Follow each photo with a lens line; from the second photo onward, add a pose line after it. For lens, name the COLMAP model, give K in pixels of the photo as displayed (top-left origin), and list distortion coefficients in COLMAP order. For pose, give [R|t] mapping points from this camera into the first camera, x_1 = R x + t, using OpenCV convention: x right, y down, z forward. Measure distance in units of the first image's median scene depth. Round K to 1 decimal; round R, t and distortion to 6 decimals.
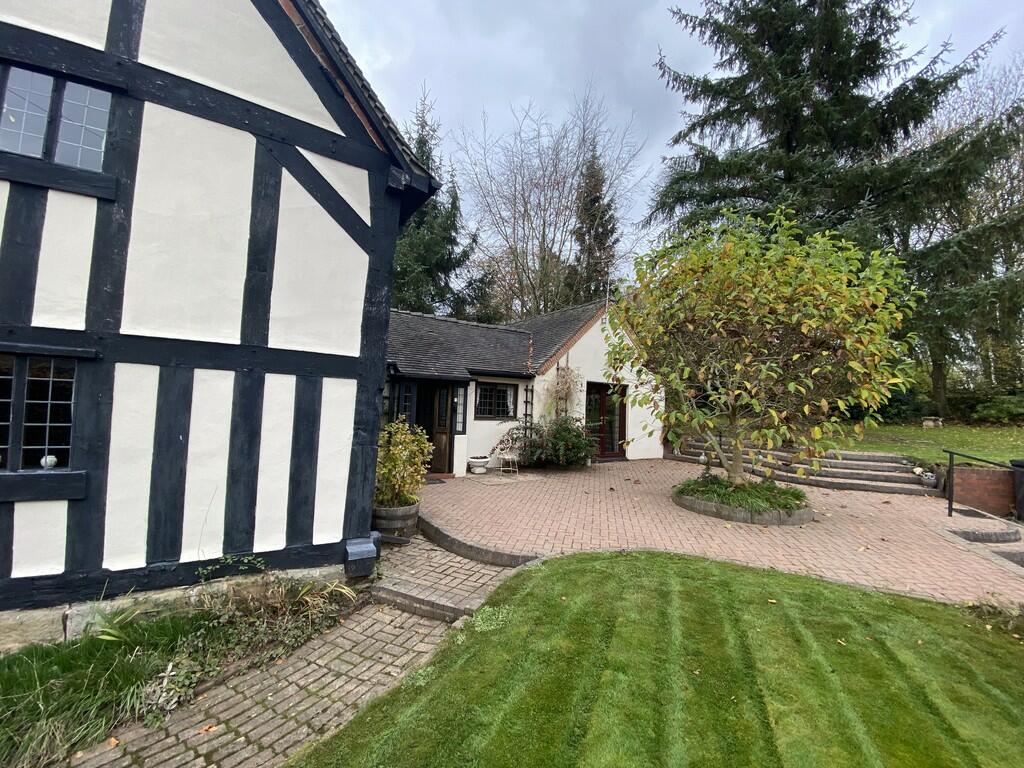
lens RADIAL K [[410.5, 0, 512.0], [0, 410.5, 384.0], [0, 0, 1]] dist [0.021083, -0.021405]
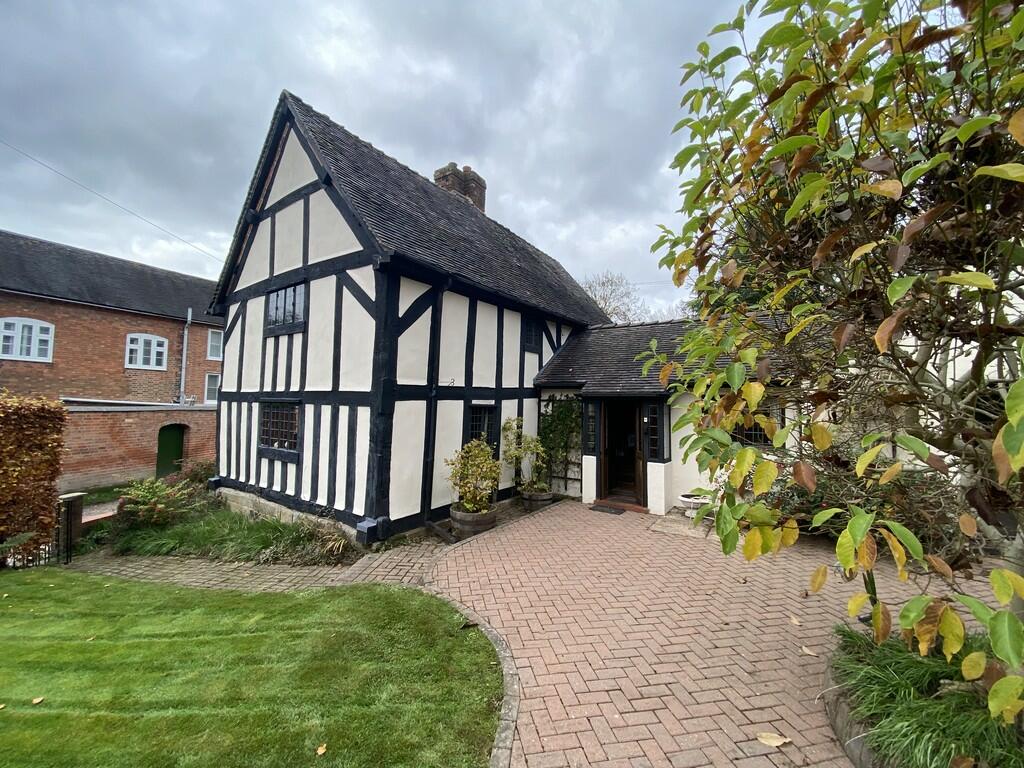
lens RADIAL K [[410.5, 0, 512.0], [0, 410.5, 384.0], [0, 0, 1]] dist [0.021083, -0.021405]
pose [[0.397337, -0.076263, -0.914498, 1.159967], [0.033654, 0.997081, -0.068527, 0.025107], [0.917055, -0.003548, 0.398744, 0.874108]]
